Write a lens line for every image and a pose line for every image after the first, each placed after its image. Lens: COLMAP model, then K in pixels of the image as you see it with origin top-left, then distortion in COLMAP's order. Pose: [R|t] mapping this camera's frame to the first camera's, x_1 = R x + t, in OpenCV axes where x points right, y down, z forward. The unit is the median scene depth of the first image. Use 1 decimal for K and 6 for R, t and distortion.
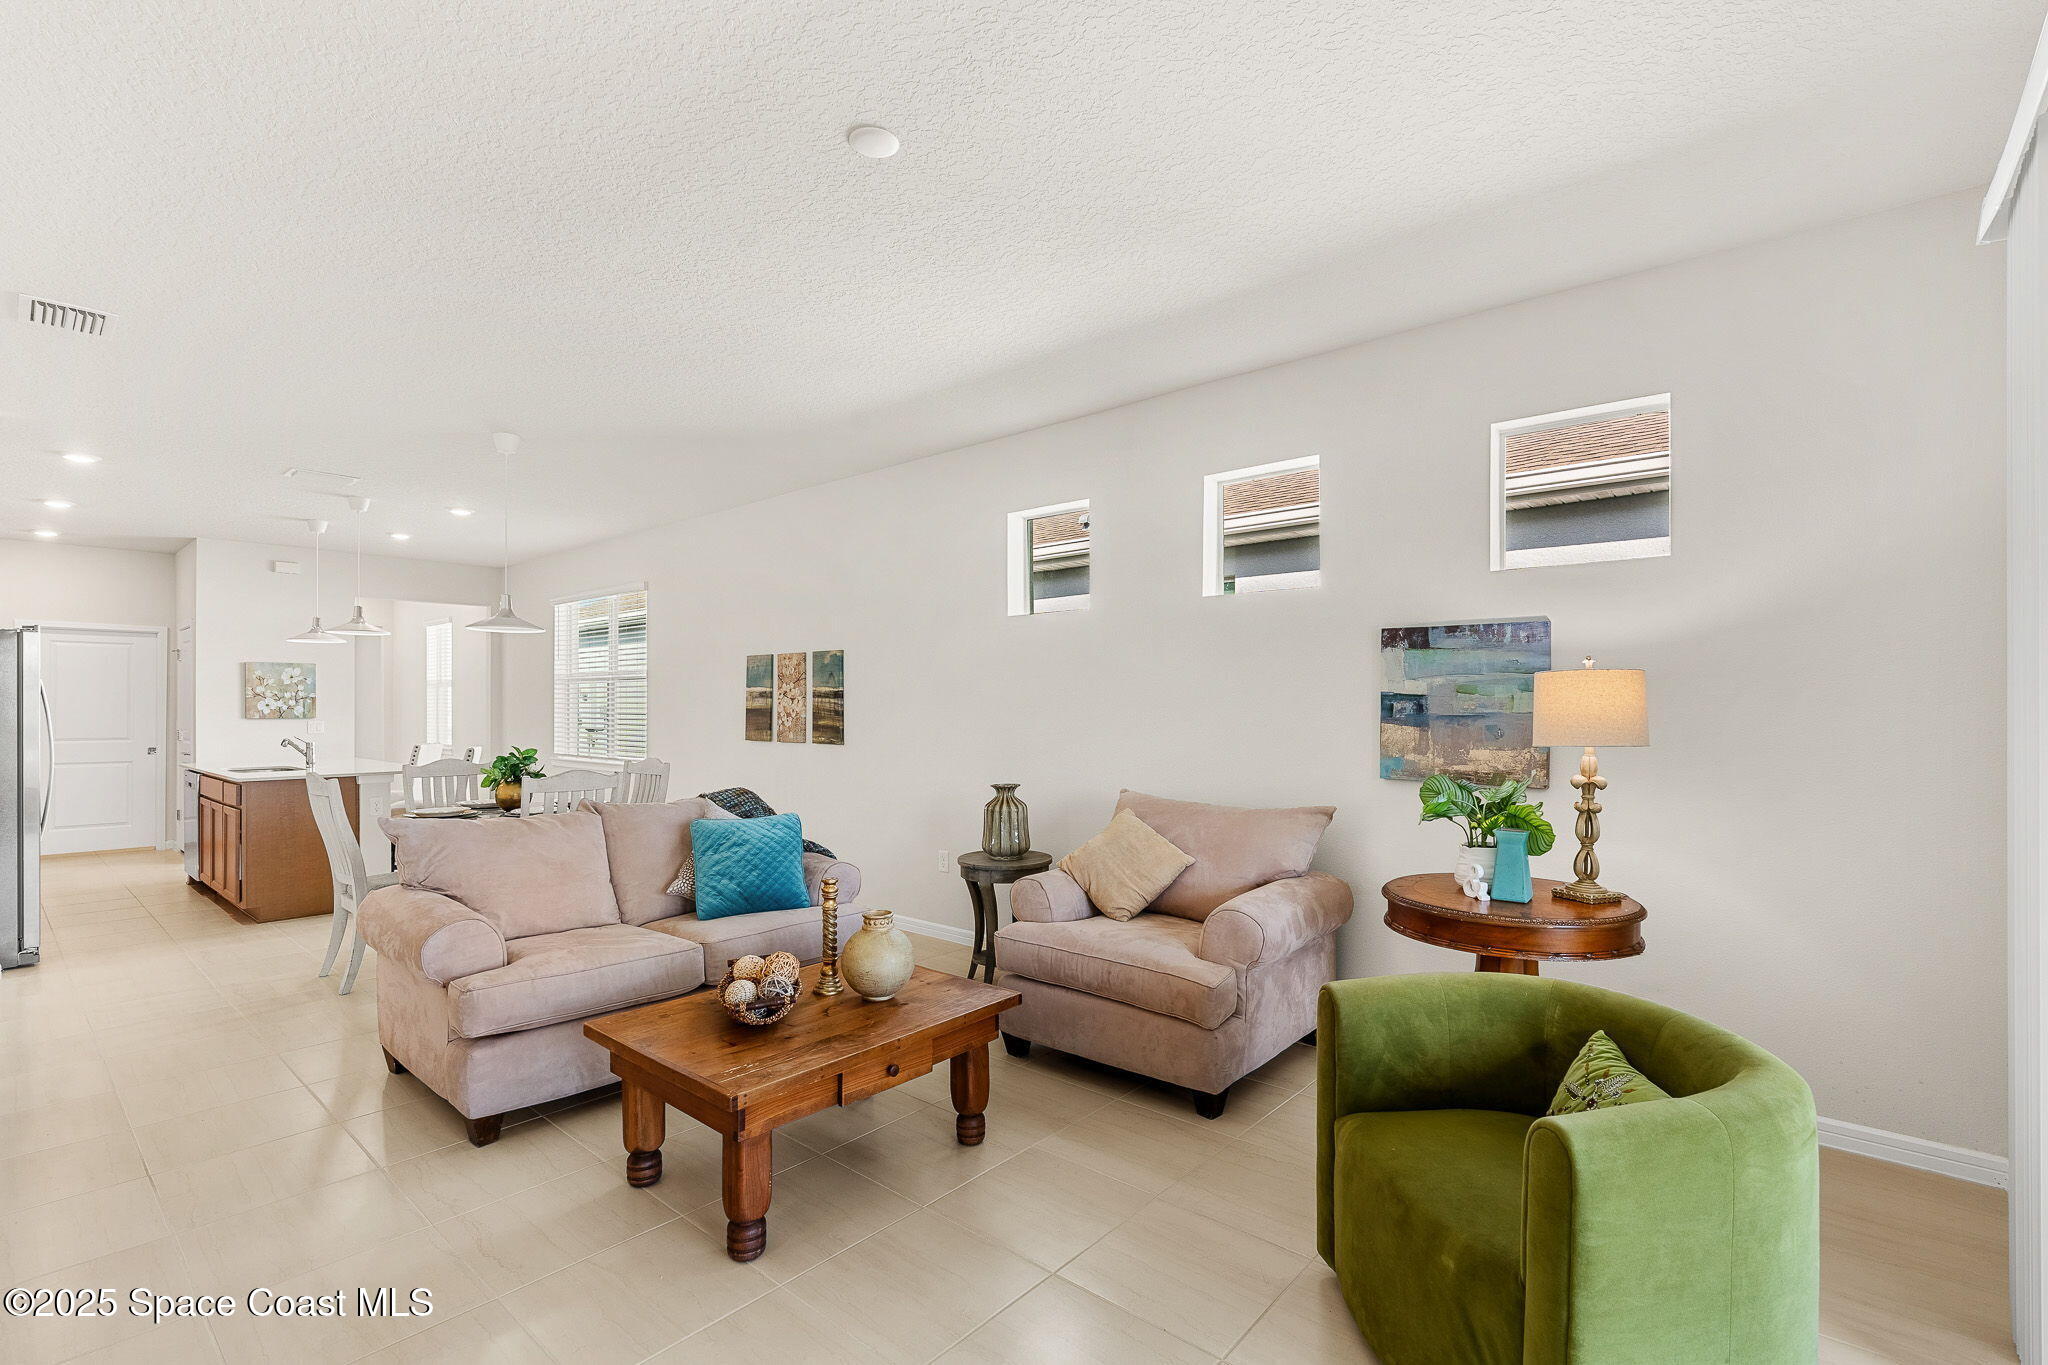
lens RADIAL K [[934.7, 0, 1025.9], [0, 934.7, 696.9], [0, 0, 1]] dist [-0.000944, 0.000192]
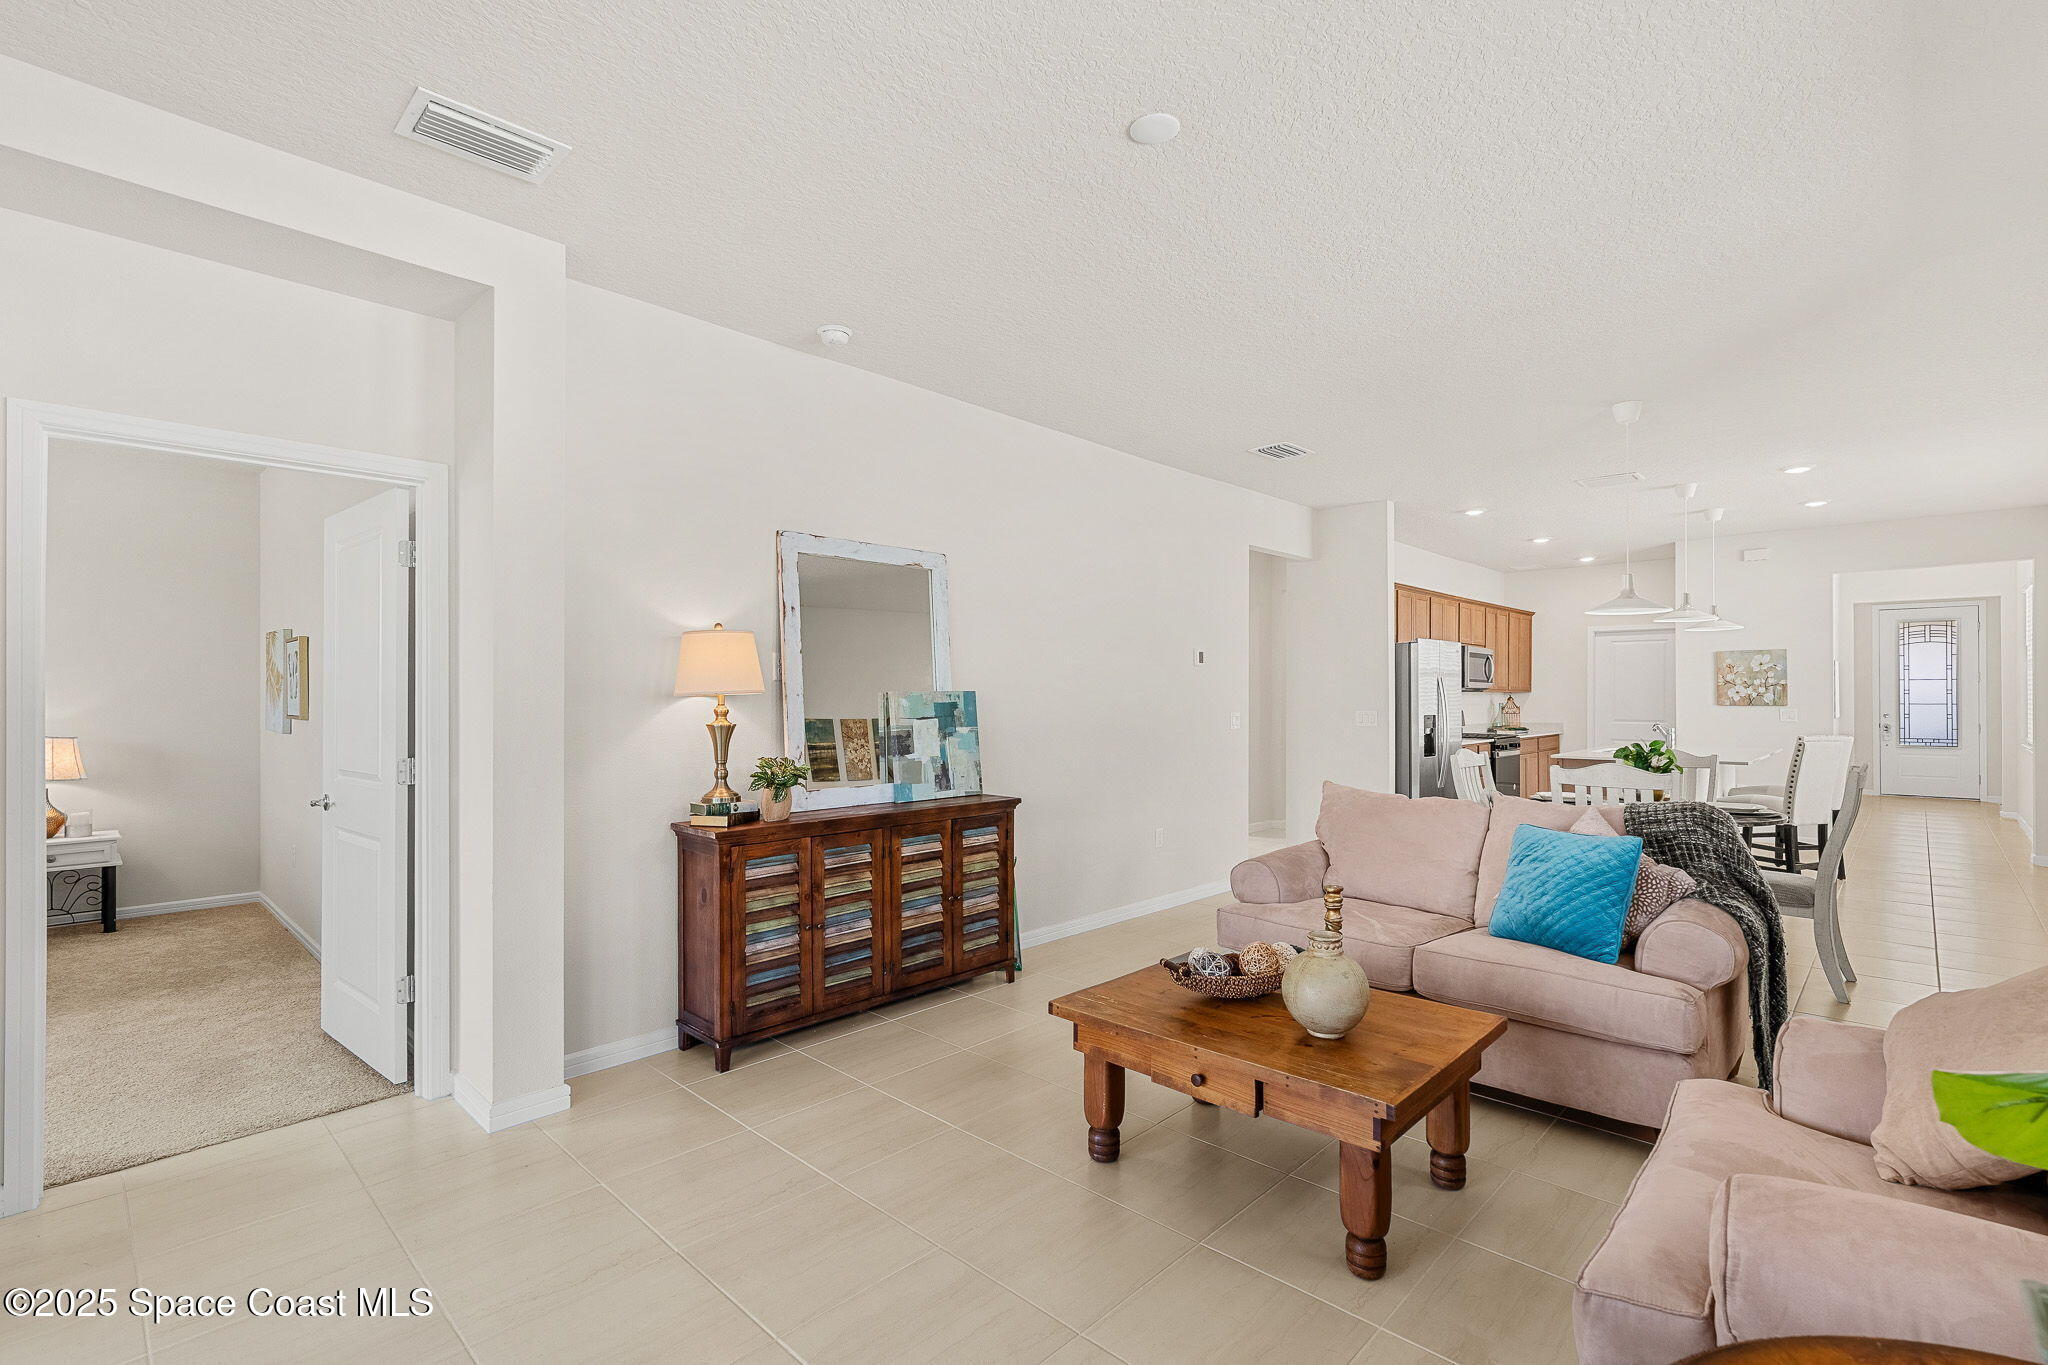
lens RADIAL K [[934.7, 0, 1025.9], [0, 934.7, 696.9], [0, 0, 1]] dist [-0.000944, 0.000192]
pose [[-0.046232, 0.004400, -0.998921, 0.247505], [0.010605, 0.999936, 0.003913, 0.001705], [0.998874, -0.010413, -0.046275, 0.265917]]
